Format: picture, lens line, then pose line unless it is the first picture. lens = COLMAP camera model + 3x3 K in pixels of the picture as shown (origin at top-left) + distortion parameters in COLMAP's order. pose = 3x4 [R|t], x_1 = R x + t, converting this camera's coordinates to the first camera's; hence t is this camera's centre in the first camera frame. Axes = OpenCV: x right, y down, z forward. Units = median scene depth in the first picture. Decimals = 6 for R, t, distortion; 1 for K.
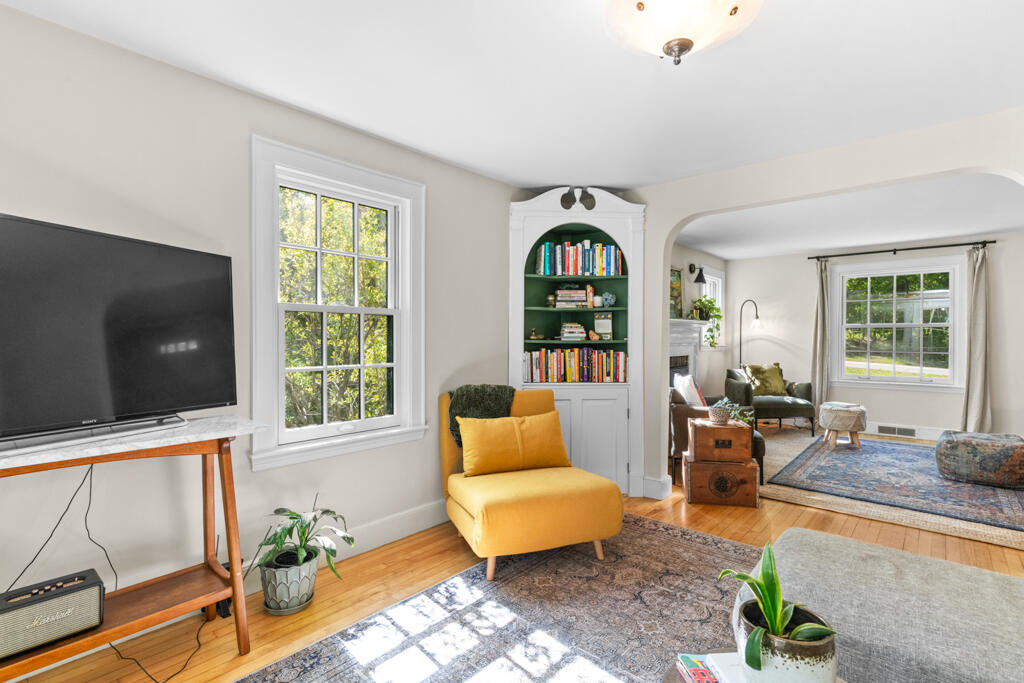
lens RADIAL K [[486.2, 0, 512.0], [0, 486.2, 341.5], [0, 0, 1]] dist [0.000655, -0.000521]
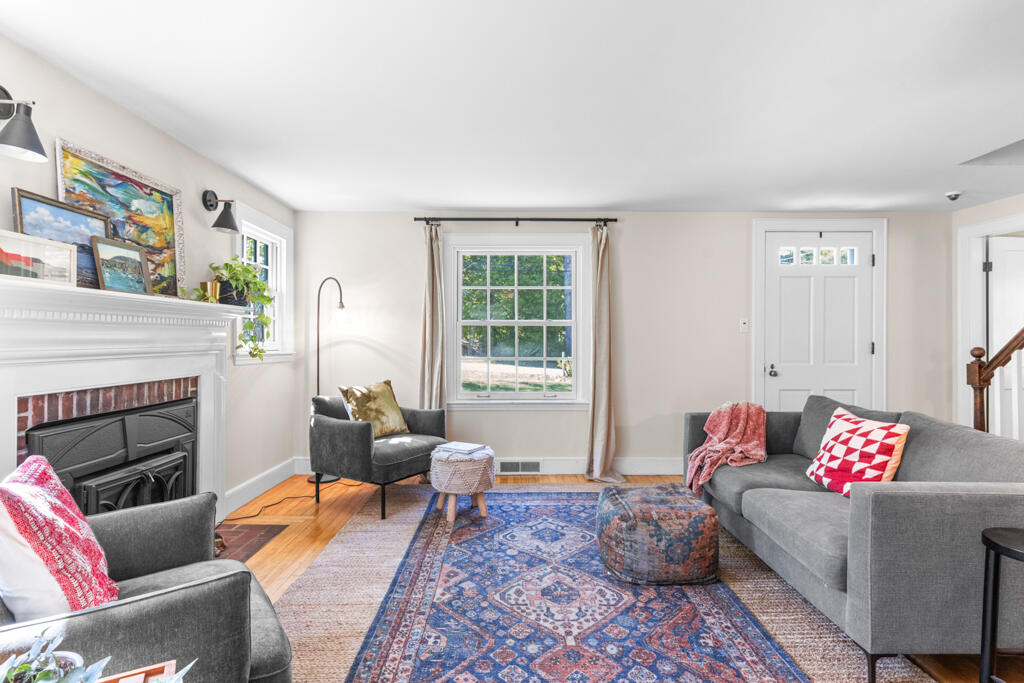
lens RADIAL K [[524.8, 0, 512.0], [0, 524.8, 341.5], [0, 0, 1]] dist [-0.001334, -0.000053]
pose [[0.748212, -0.003218, 0.663452, 0.254865], [0.005470, 0.999984, -0.001319, -0.003725], [-0.663437, 0.004616, 0.748218, 0.411642]]
